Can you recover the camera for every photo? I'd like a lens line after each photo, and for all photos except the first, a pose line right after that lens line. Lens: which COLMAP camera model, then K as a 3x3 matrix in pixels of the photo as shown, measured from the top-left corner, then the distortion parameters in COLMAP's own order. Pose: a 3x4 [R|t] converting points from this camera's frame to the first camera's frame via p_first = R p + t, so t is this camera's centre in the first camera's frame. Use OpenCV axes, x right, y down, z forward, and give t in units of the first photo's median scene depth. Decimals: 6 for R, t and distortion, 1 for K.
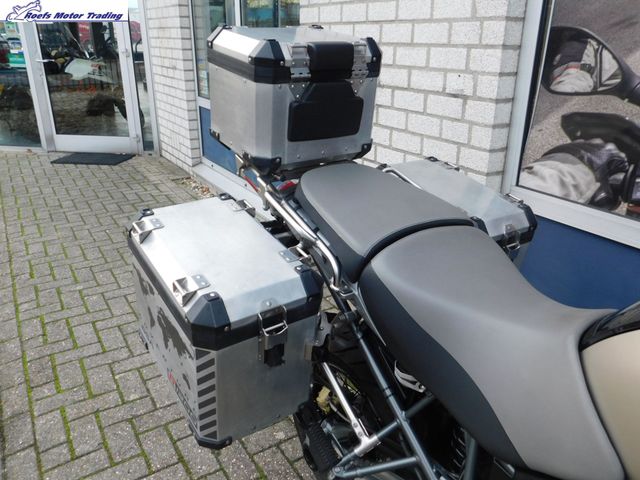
lens RADIAL K [[516.1, 0, 320.0], [0, 516.1, 240.0], [0, 0, 1]] dist [-0.004837, 0.014214]
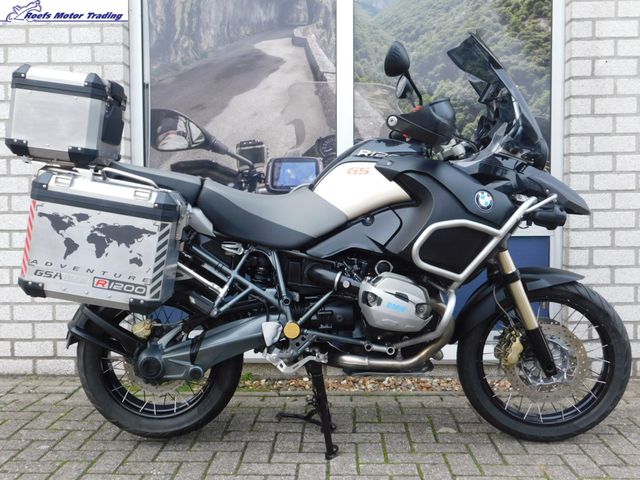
lens RADIAL K [[677.8, 0, 320.0], [0, 677.8, 240.0], [0, 0, 1]] dist [0.011597, -0.010317]
pose [[0.552453, -0.049508, 0.832073, -0.973298], [0.312915, 0.937544, -0.151975, 0.411561], [-0.772580, 0.344327, 0.533440, -0.312209]]
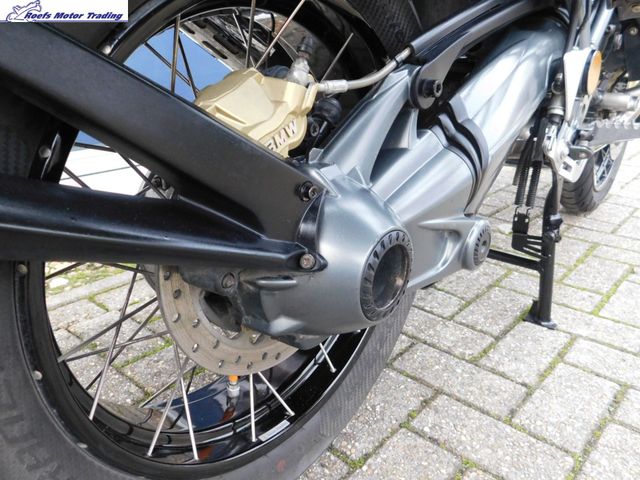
lens RADIAL K [[516.1, 0, 320.0], [0, 516.1, 240.0], [0, 0, 1]] dist [-0.004837, 0.014214]
pose [[-0.271961, -0.344459, 0.898546, -0.214364], [0.361678, 0.828693, 0.427149, 0.209910], [-0.891755, 0.441152, -0.100789, 0.838956]]
